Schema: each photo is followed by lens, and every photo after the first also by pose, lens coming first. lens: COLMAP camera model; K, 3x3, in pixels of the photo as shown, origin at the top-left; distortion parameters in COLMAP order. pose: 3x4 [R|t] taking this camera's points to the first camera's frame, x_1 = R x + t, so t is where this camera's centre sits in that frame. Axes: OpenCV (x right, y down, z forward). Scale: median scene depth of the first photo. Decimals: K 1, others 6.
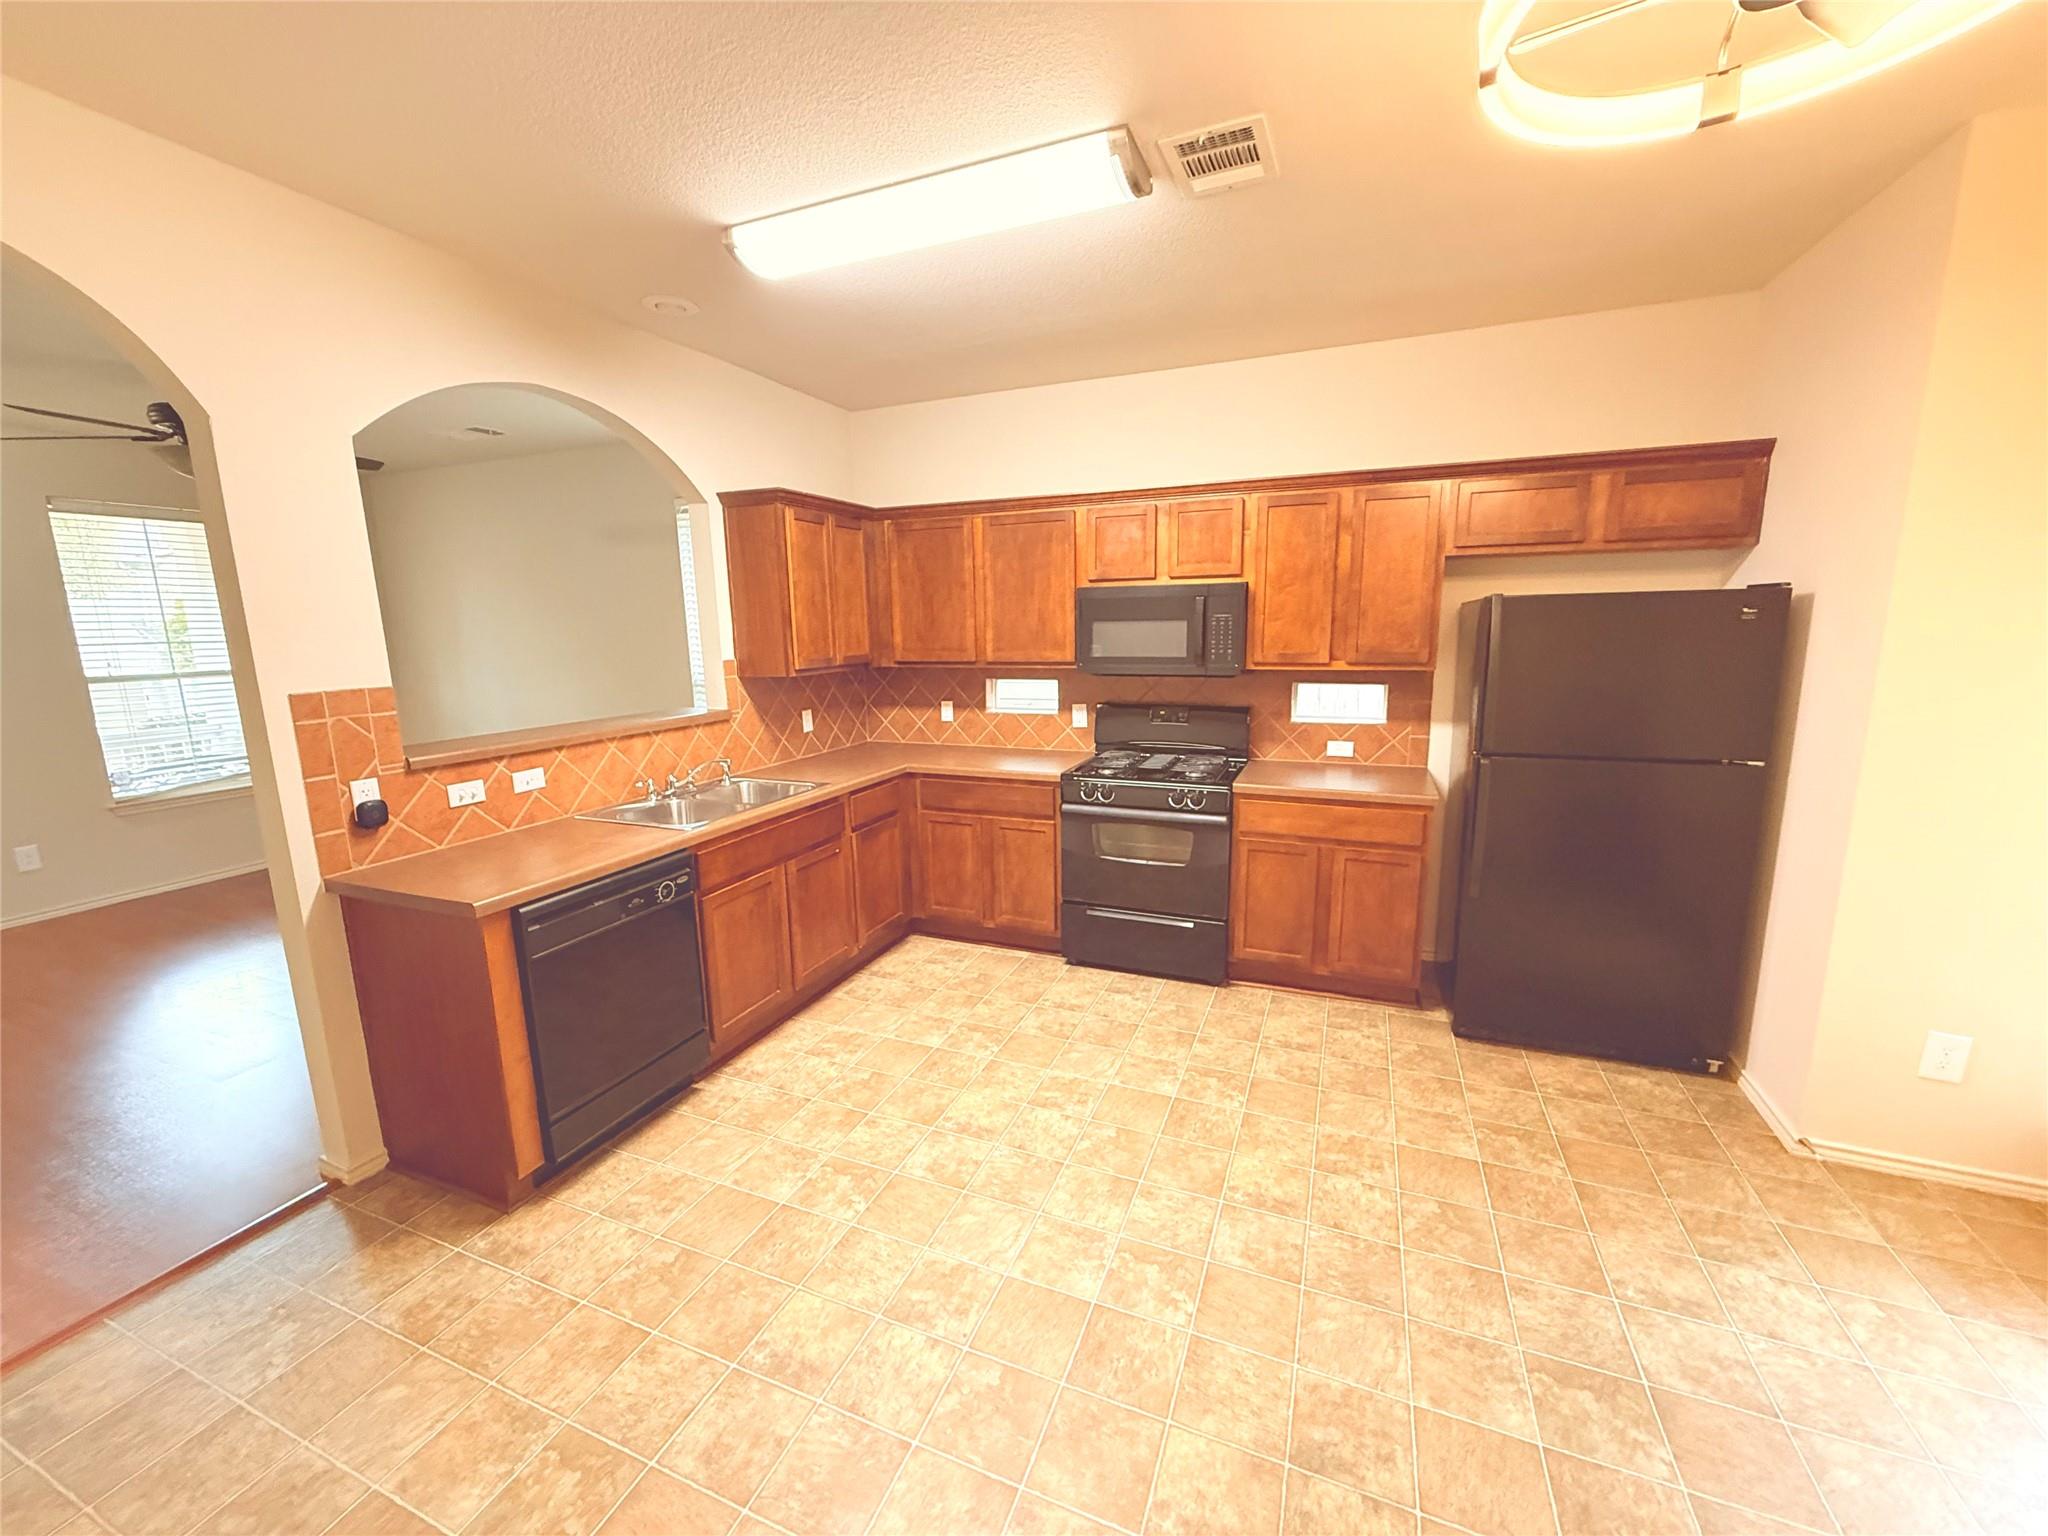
lens RADIAL K [[811.2, 0, 1023.0], [0, 811.2, 768.1], [0, 0, 1]] dist [0.001838, -0.000702]
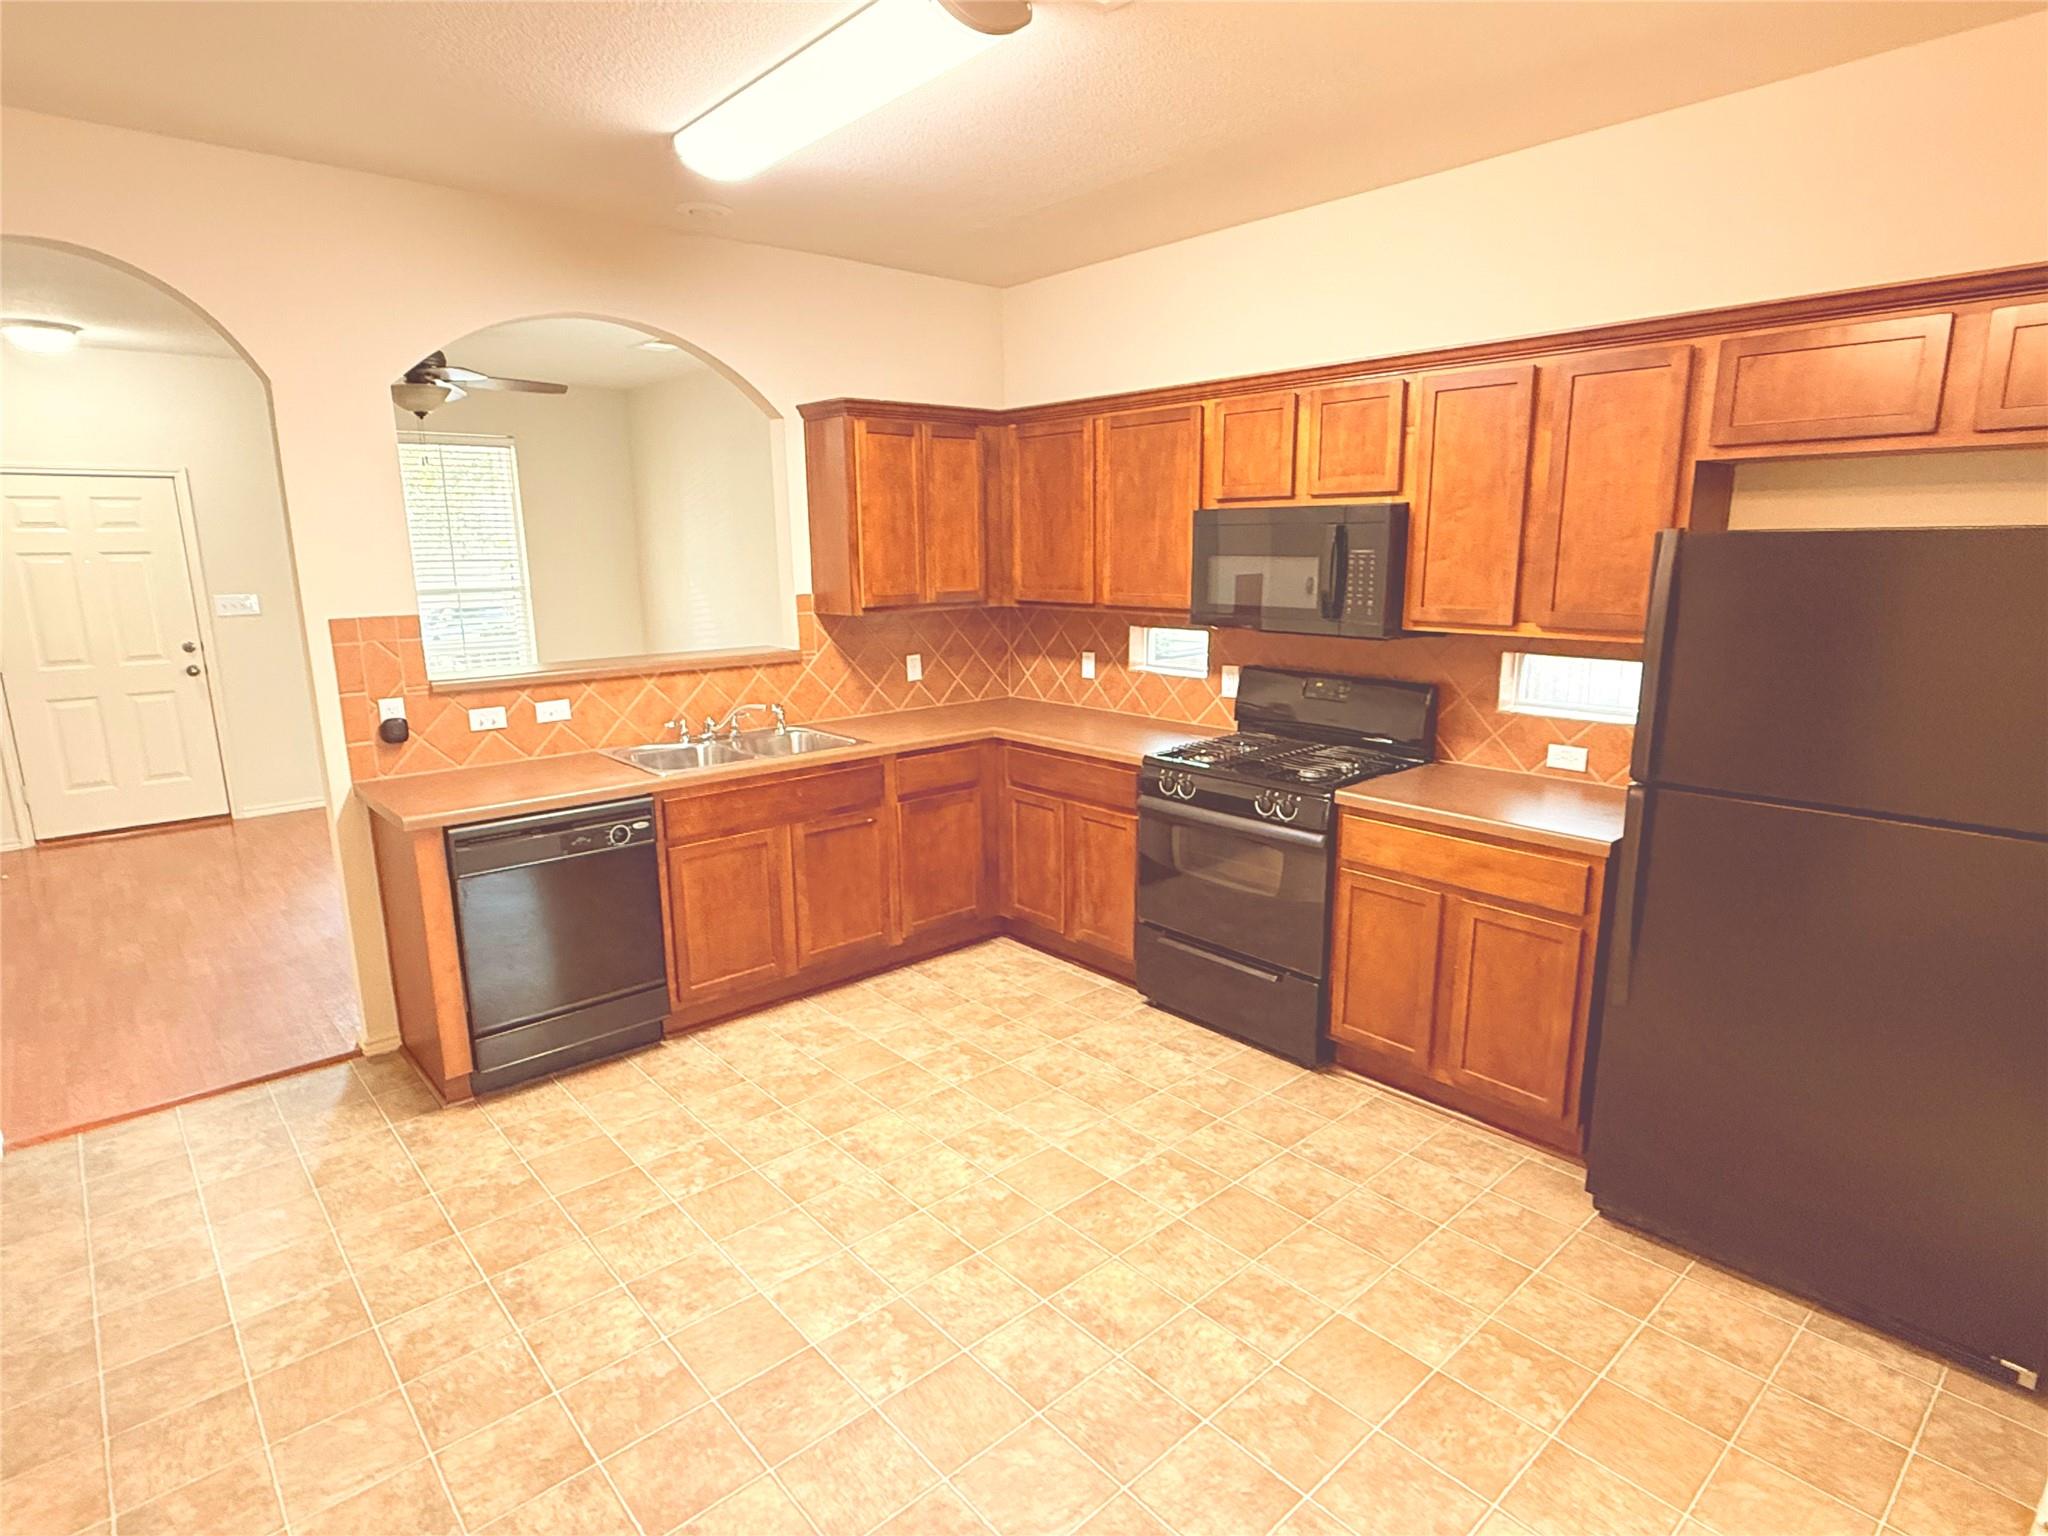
lens RADIAL K [[1098.9, 0, 1023.3], [0, 1098.9, 774.5], [0, 0, 1]] dist [0.000415, -0.000630]
pose [[0.897218, 0.099480, -0.430236, 0.439037], [-0.082910, 0.994917, 0.057145, -0.028316], [0.433734, -0.015600, 0.900906, 0.017555]]
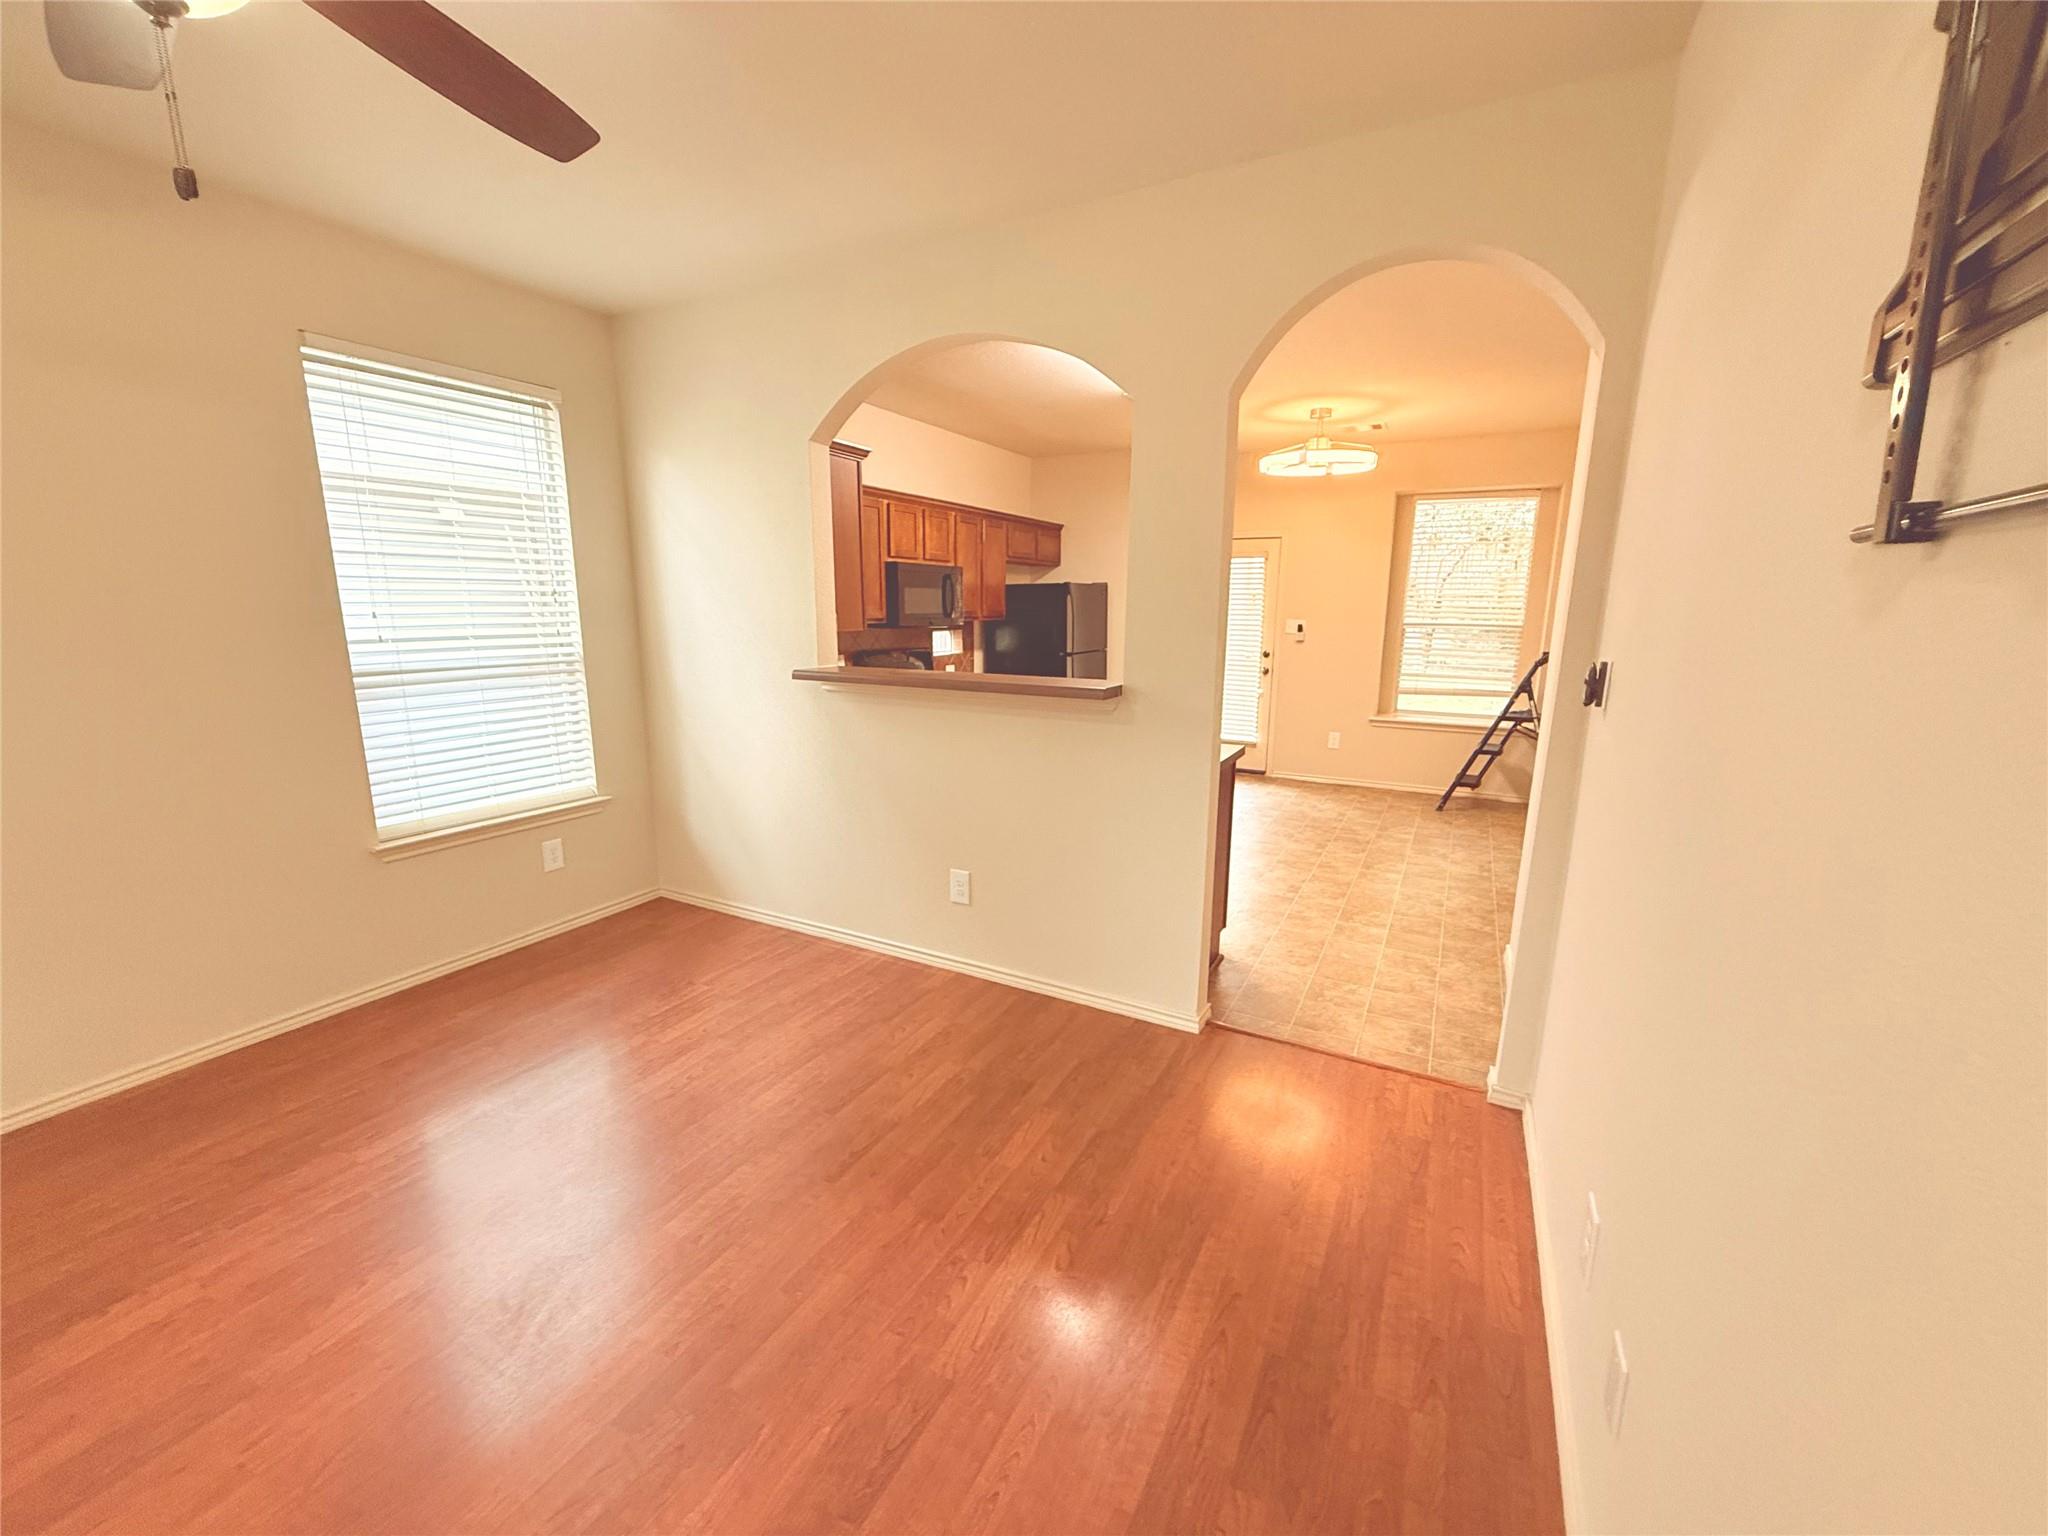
lens RADIAL K [[811.2, 0, 1024.3], [0, 811.2, 765.6], [0, 0, 1]] dist [0.001838, -0.000702]
pose [[0.105712, -0.180414, 0.977893, -1.452910], [0.169958, 0.972212, 0.160993, -0.085581], [-0.979765, 0.149182, 0.133438, 0.759174]]
